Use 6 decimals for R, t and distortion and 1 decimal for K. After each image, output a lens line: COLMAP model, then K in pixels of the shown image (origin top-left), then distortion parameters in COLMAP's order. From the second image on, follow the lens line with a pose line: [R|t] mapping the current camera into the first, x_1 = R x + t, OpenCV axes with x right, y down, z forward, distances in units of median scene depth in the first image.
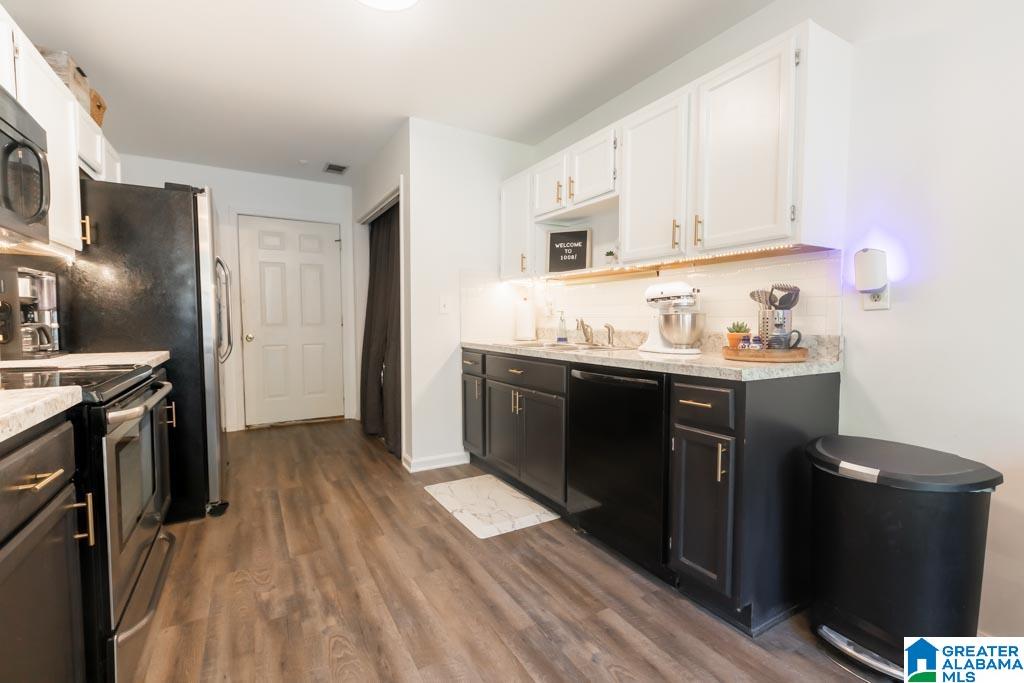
lens RADIAL K [[457.3, 0, 512.0], [0, 457.3, 341.5], [0, 0, 1]] dist [-0.000049, -0.001132]
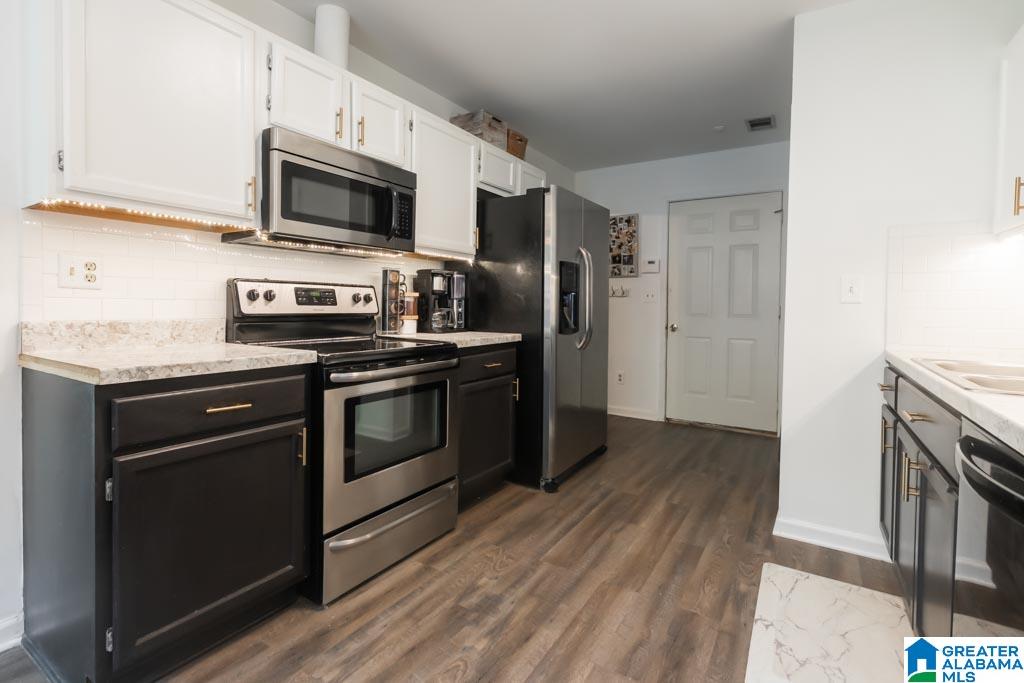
lens RADIAL K [[483.0, 0, 507.1], [0, 483.0, 314.4], [0, 0, 1]] dist [0.000482, -0.000402]
pose [[0.450074, 0.021575, -0.892731, 0.332117], [-0.057007, 0.998363, -0.004612, -0.021527], [0.891170, 0.052967, 0.450567, 0.426488]]
